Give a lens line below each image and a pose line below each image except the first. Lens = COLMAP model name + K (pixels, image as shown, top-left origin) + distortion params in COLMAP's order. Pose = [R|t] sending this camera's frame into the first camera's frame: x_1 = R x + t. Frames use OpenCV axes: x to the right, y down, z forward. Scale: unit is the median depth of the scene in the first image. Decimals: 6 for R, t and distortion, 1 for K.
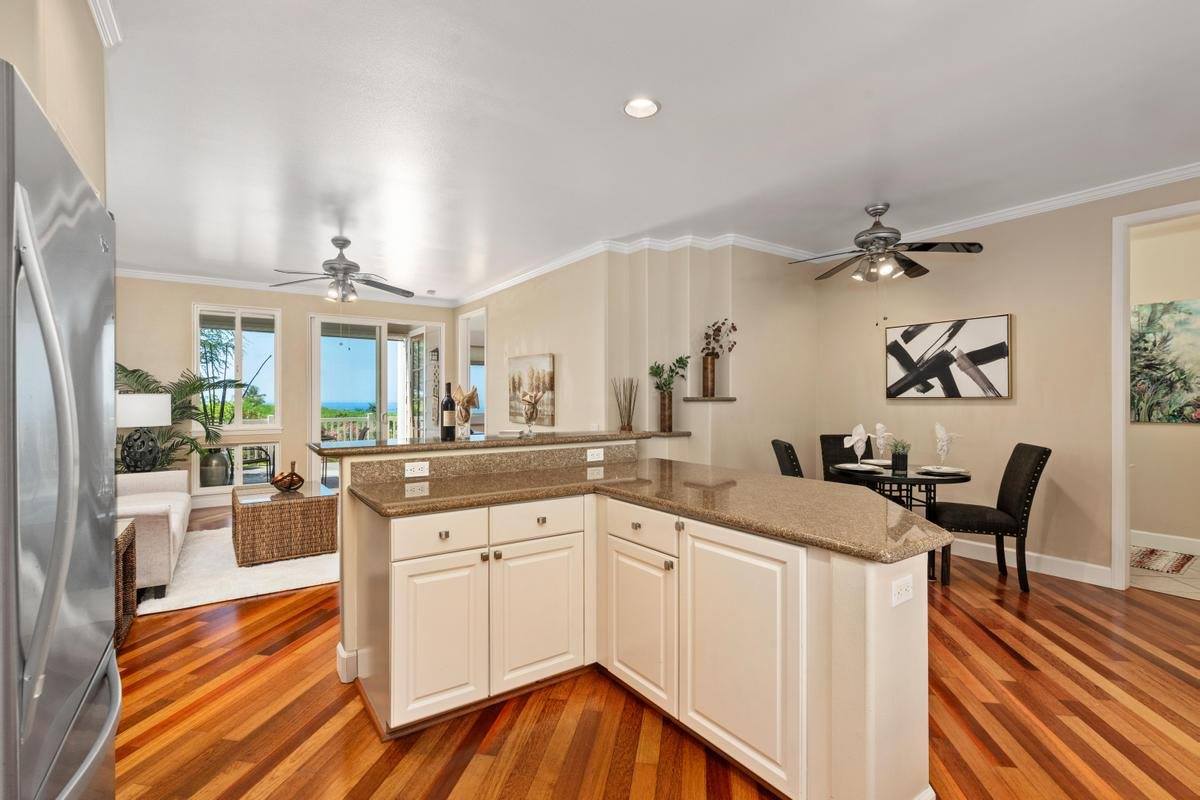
lens RADIAL K [[560.0, 0, 575.0], [0, 560.0, 391.0], [0, 0, 1]] dist [-0.003471, -0.000045]
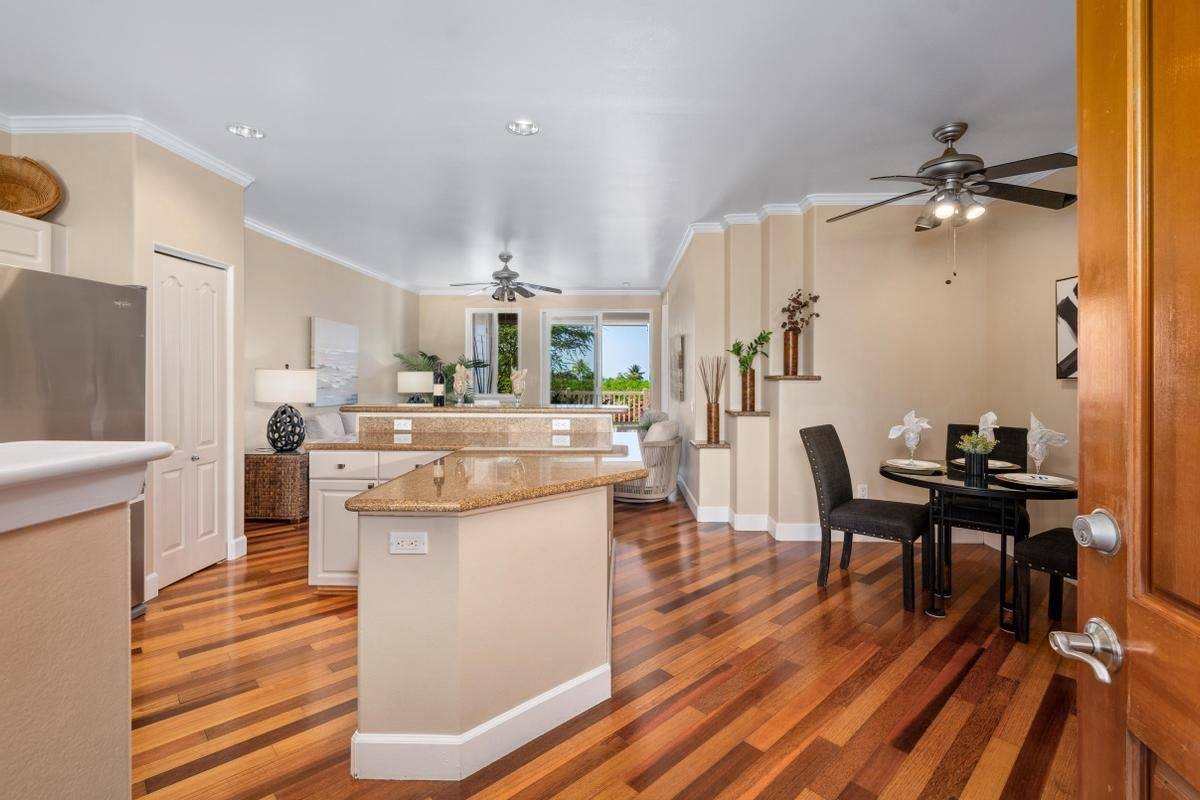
lens RADIAL K [[526.3, 0, 603.9], [0, 526.3, 367.4], [0, 0, 1]] dist [0.001118, 0.000176]
pose [[0.816575, -0.003145, -0.577231, 0.488003], [0.001272, 0.999993, -0.003649, 0.000486], [0.577238, 0.002246, 0.816573, 0.112913]]
